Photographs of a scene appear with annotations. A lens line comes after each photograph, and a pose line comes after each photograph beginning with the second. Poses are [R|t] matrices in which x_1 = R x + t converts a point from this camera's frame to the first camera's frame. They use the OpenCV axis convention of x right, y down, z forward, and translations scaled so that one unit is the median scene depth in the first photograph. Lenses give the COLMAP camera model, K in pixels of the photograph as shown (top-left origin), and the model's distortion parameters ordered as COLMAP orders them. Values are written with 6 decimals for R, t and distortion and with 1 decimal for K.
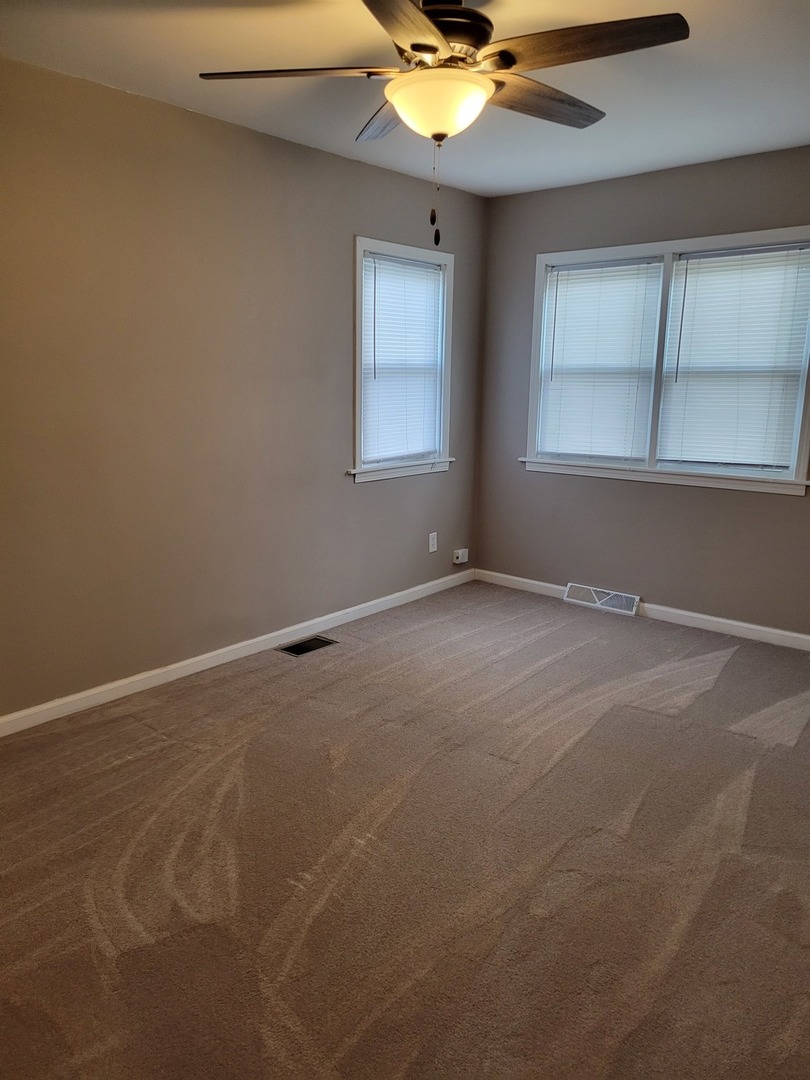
lens RADIAL K [[804.2, 0, 405.0], [0, 804.2, 540.0], [0, 0, 1]] dist [0.074470, 0.000308]
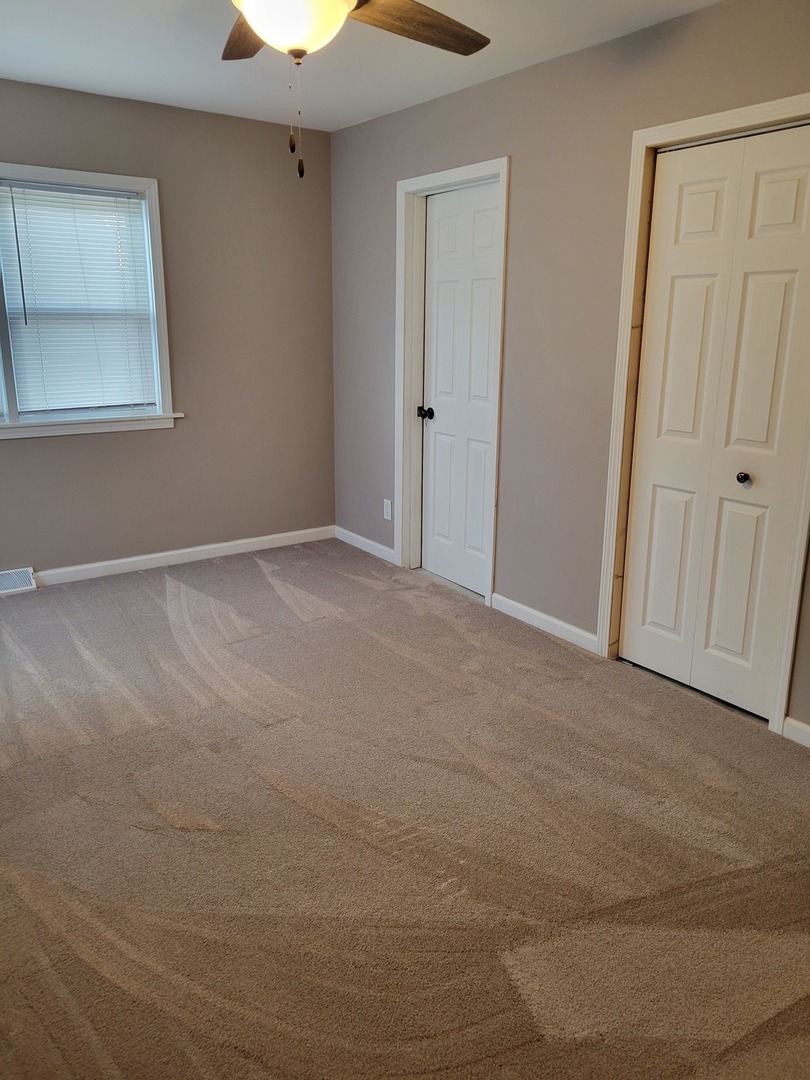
lens RADIAL K [[807.8, 0, 405.0], [0, 807.8, 540.0], [0, 0, 1]] dist [0.010912, 0.004239]
pose [[0.250096, -0.266278, 0.930886, -0.500320], [0.189568, 0.956298, 0.222618, -0.092476], [-0.949482, 0.120790, 0.289644, 0.395916]]
